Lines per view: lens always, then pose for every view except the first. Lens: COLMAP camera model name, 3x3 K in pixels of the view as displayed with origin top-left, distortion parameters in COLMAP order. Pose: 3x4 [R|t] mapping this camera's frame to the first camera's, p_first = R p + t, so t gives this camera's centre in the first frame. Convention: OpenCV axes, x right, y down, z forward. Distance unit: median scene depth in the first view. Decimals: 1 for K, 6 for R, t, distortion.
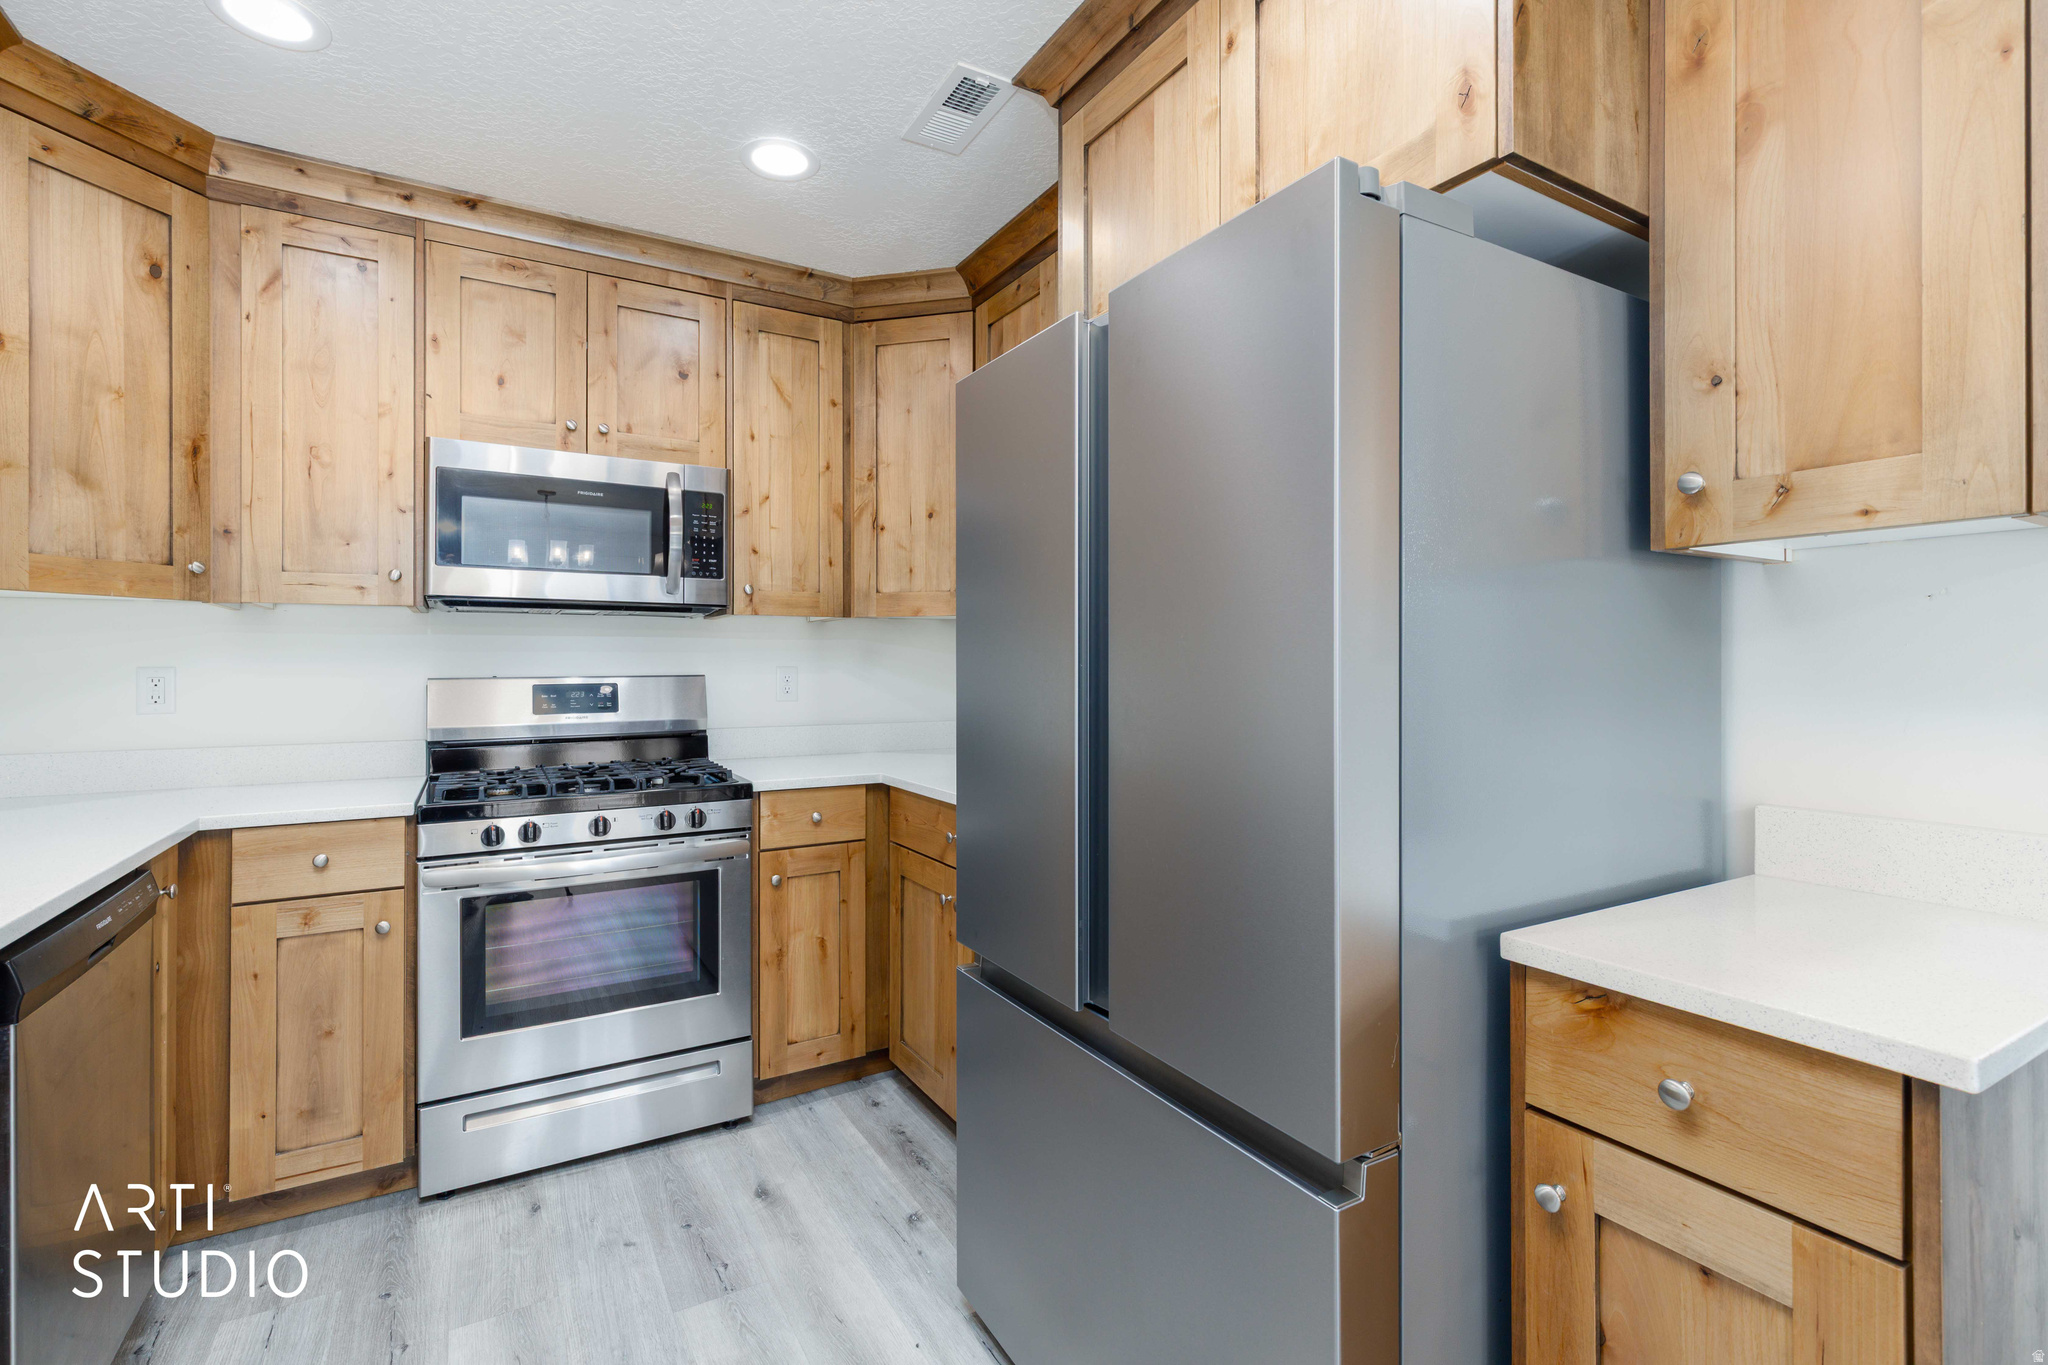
lens RADIAL K [[926.6, 0, 1018.4], [0, 926.6, 663.1], [0, 0, 1]] dist [0.002041, 0.000291]
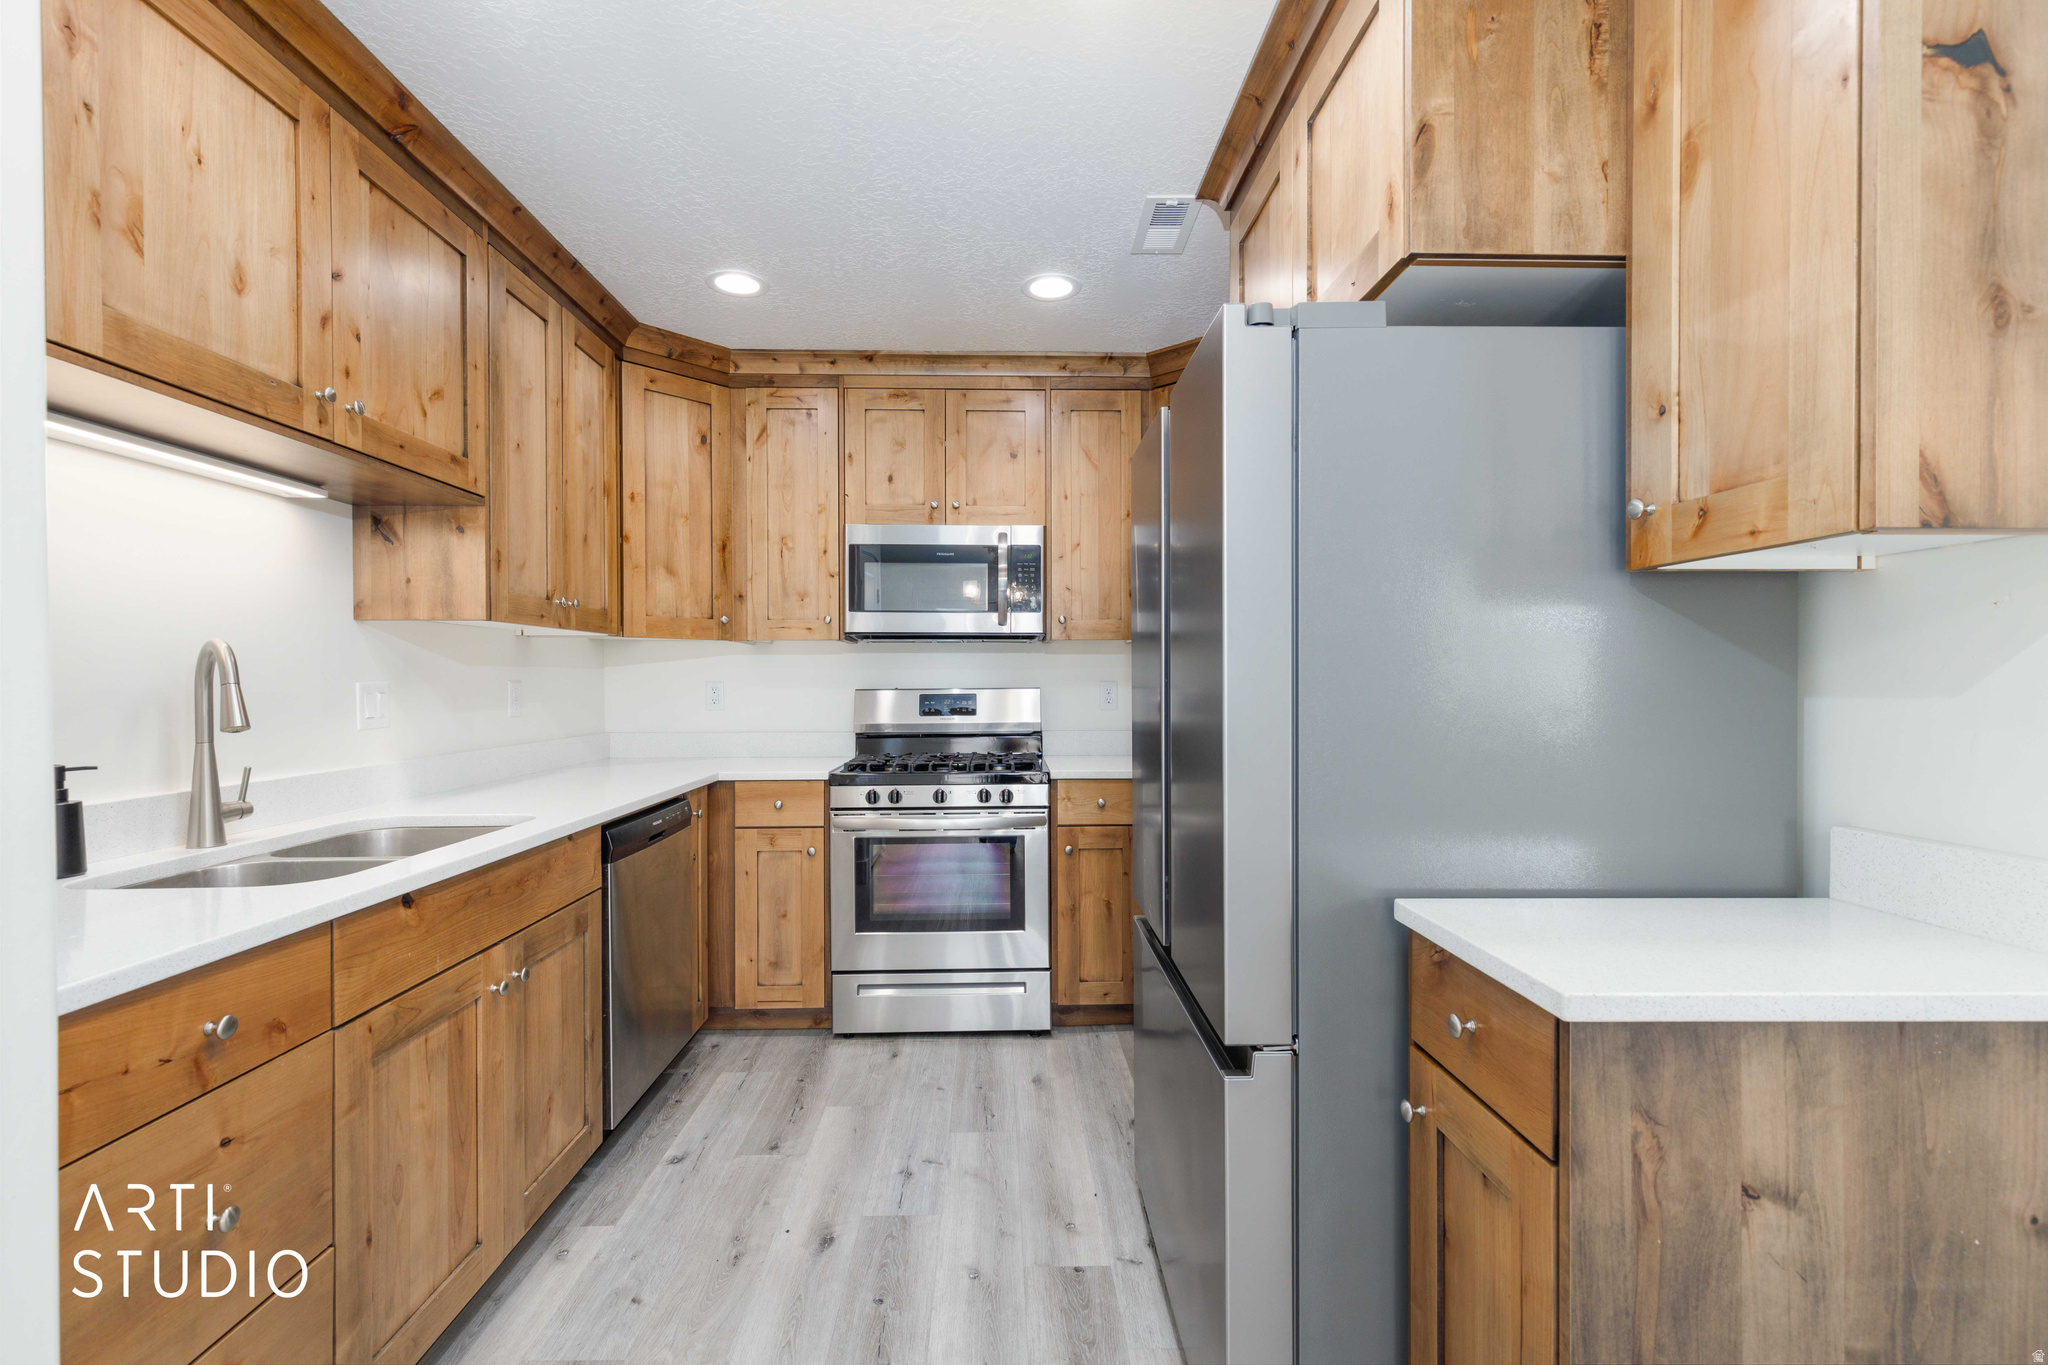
lens RADIAL K [[916.7, 0, 1020.2], [0, 916.7, 690.6], [0, 0, 1]] dist [0.003590, 0.000272]
pose [[0.875091, 0.005182, -0.483930, 0.329244], [0.001425, 0.999911, 0.013283, -0.000104], [0.483956, -0.012313, 0.875006, -0.145031]]
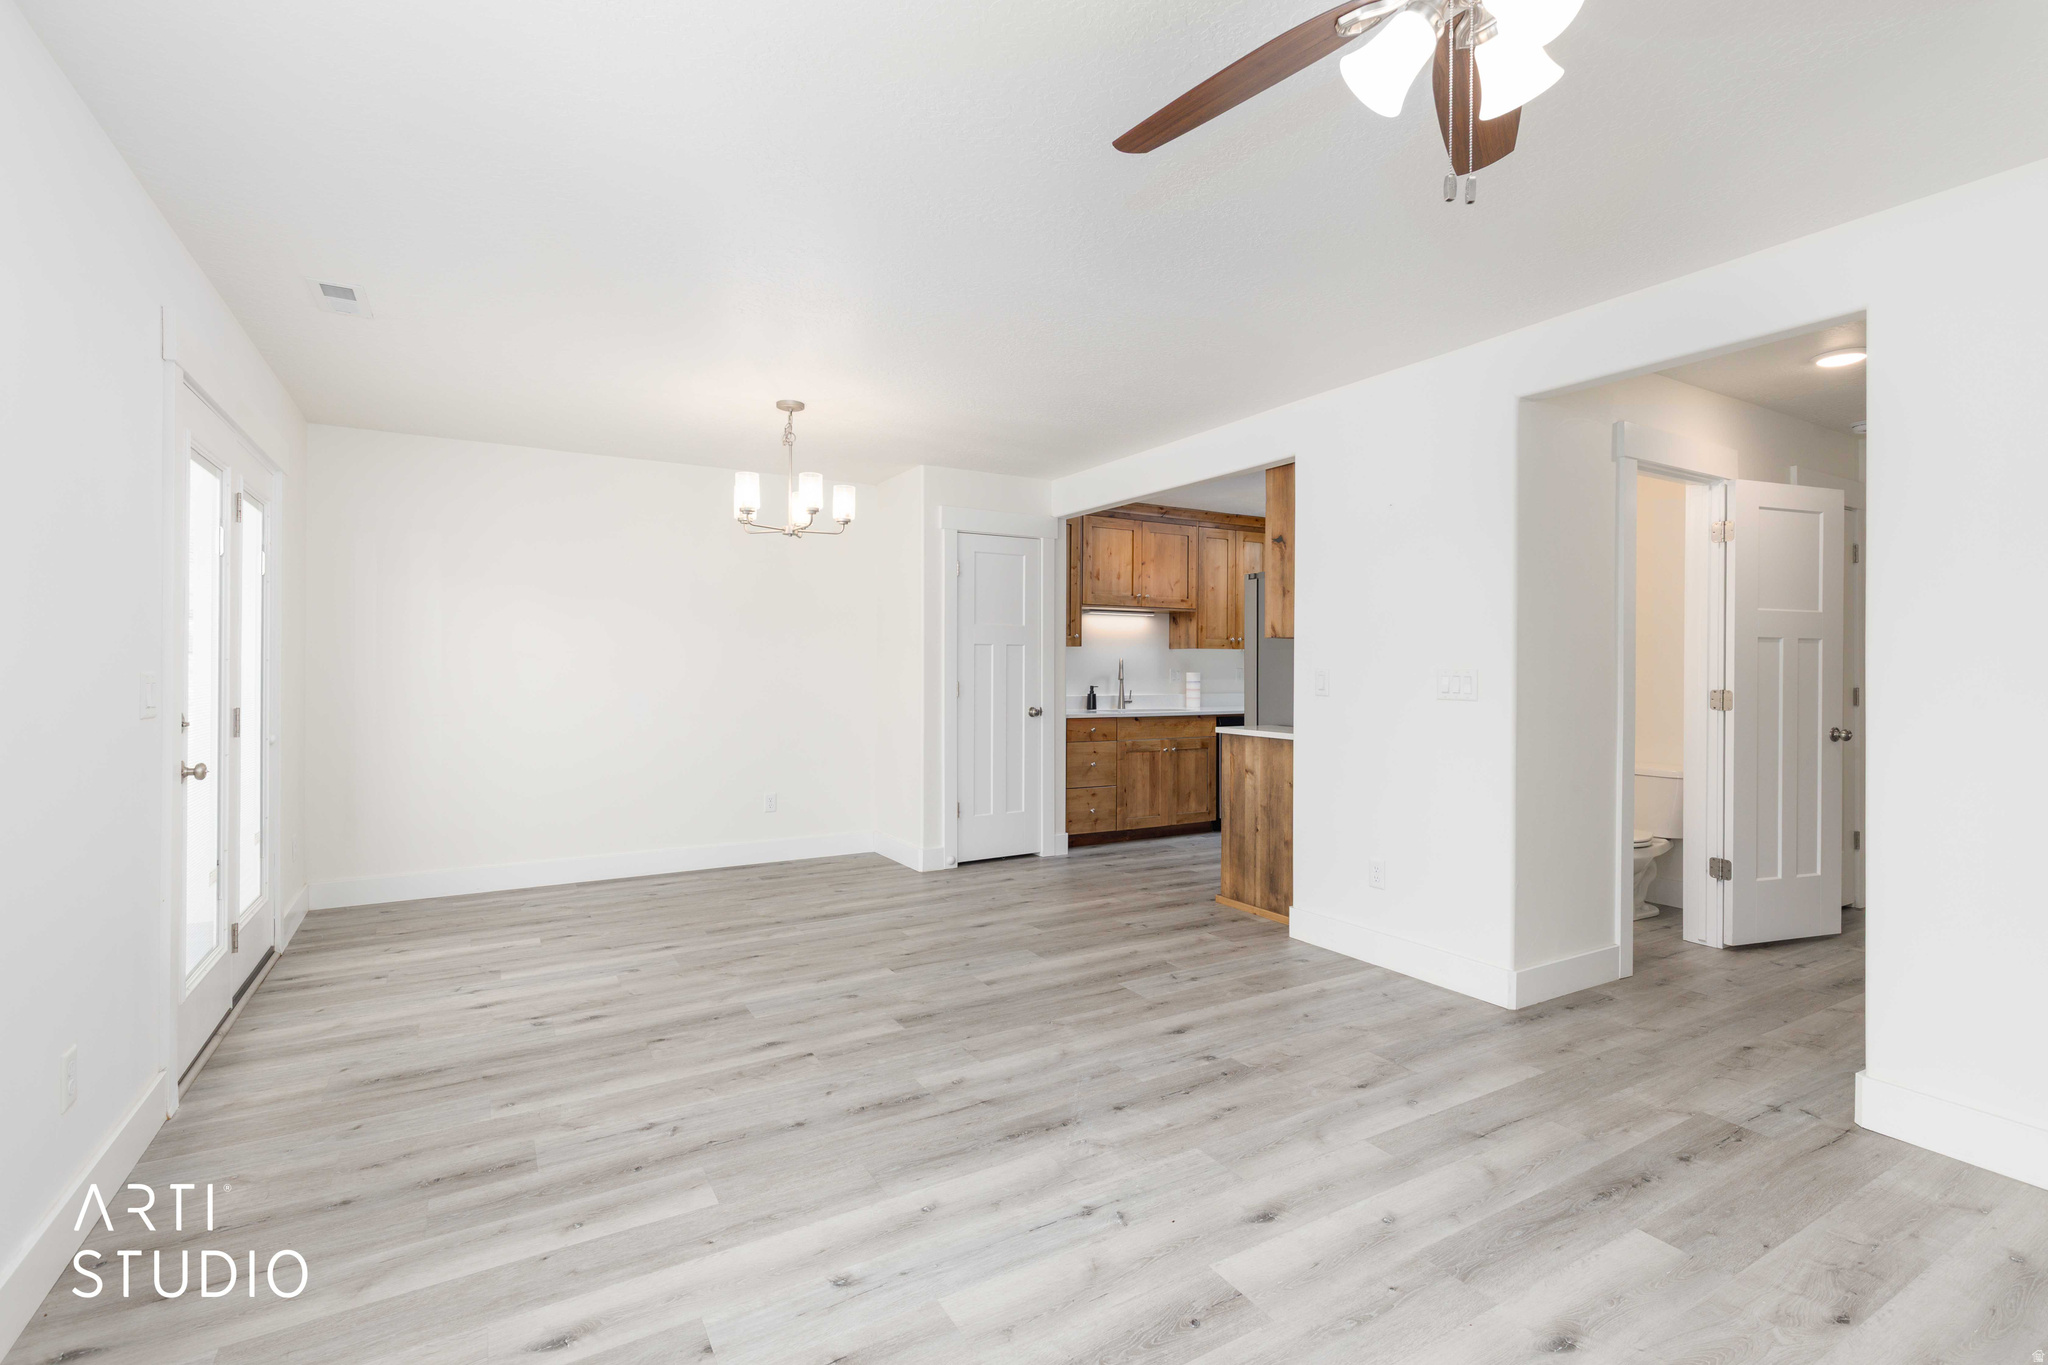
lens RADIAL K [[926.6, 0, 1018.4], [0, 926.6, 663.1], [0, 0, 1]] dist [0.002041, 0.000291]
pose [[-0.005774, -0.004695, -0.999972, 2.580086], [-0.003551, 0.999983, -0.004674, 0.000639], [0.999977, 0.003524, -0.005791, -0.131265]]
